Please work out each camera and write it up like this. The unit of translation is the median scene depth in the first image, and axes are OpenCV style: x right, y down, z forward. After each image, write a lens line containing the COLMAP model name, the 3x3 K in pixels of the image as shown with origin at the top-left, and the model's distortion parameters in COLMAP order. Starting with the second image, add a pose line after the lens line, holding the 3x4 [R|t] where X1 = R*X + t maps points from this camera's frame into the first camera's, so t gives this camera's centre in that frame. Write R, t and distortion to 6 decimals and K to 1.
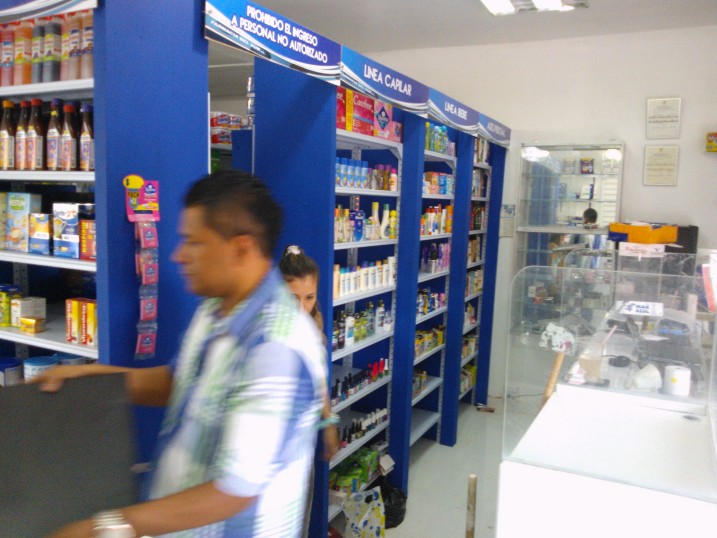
lens RADIAL K [[608.2, 0, 353.2], [0, 608.2, 265.7], [0, 0, 1]] dist [0.015392, -0.072862]
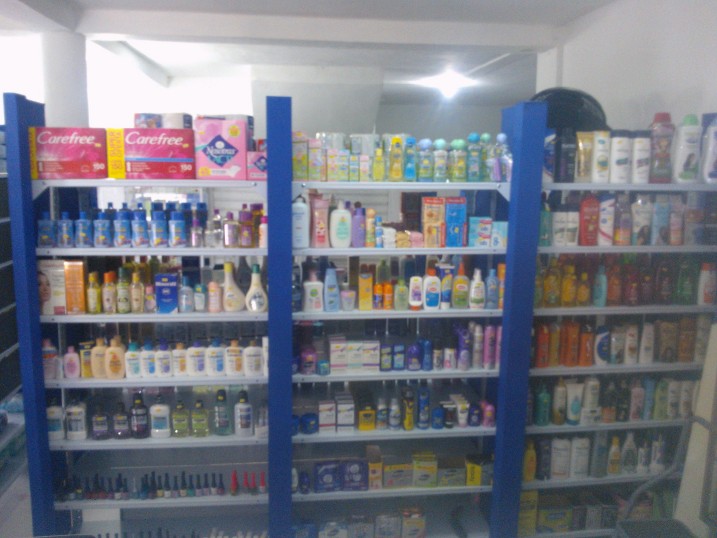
lens RADIAL K [[608.2, 0, 357.6], [0, 608.2, 266.2], [0, 0, 1]] dist [0.015392, -0.072862]
pose [[0.559349, 0.113993, -0.821056, 0.812453], [-0.081052, 0.993274, 0.082687, -0.192742], [0.824960, 0.020297, 0.564827, 0.785290]]
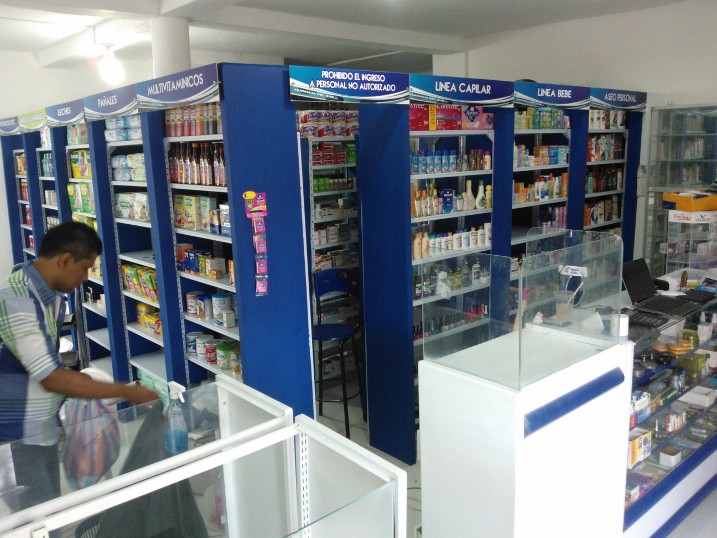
lens RADIAL K [[608.2, 0, 352.9], [0, 608.2, 270.6], [0, 0, 1]] dist [0.015392, -0.072862]
pose [[0.925203, 0.015452, -0.379159, 0.323826], [0.020051, 0.995784, 0.089509, -0.040088], [0.378943, -0.090417, 0.920992, -0.287546]]
